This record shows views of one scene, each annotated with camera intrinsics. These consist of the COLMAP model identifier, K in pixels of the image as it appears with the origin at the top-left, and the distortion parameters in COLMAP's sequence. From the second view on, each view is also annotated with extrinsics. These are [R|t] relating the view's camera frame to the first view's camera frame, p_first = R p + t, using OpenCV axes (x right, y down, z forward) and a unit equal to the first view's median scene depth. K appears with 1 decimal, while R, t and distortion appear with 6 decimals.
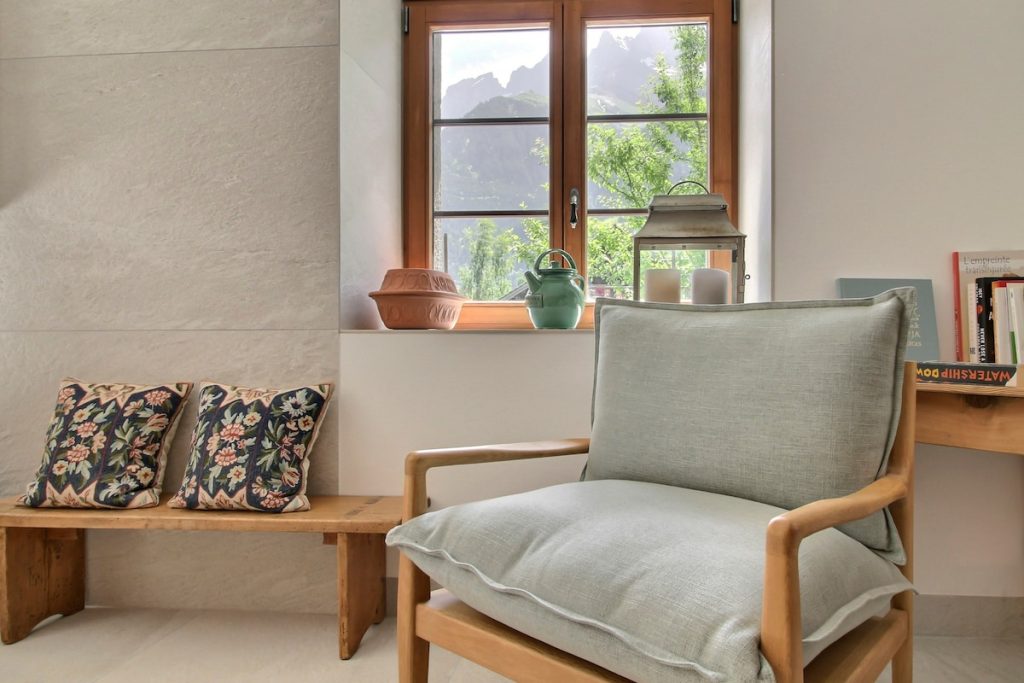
lens RADIAL K [[591.6, 0, 512.2], [0, 591.6, 352.8], [0, 0, 1]] dist [-0.004534, -0.001638]
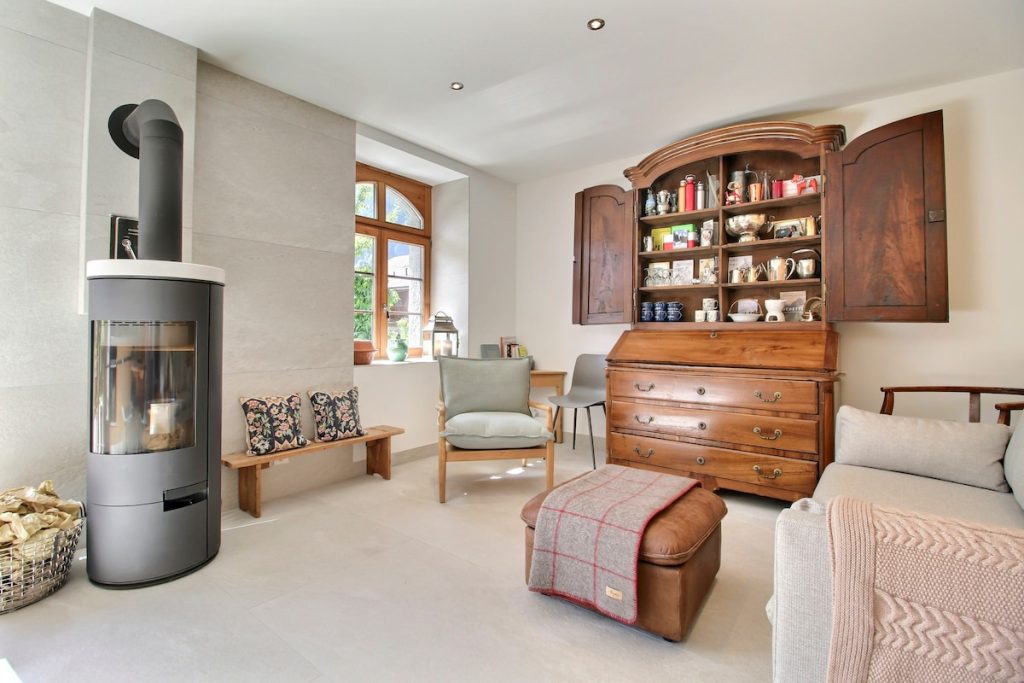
lens RADIAL K [[491.6, 0, 513.0], [0, 491.6, 336.9], [0, 0, 1]] dist [-0.000822, -0.000381]
pose [[0.569006, -0.005105, 0.822318, -1.779709], [0.023294, 0.999680, -0.009912, -0.138848], [-0.822003, 0.024795, 0.568942, -0.828011]]
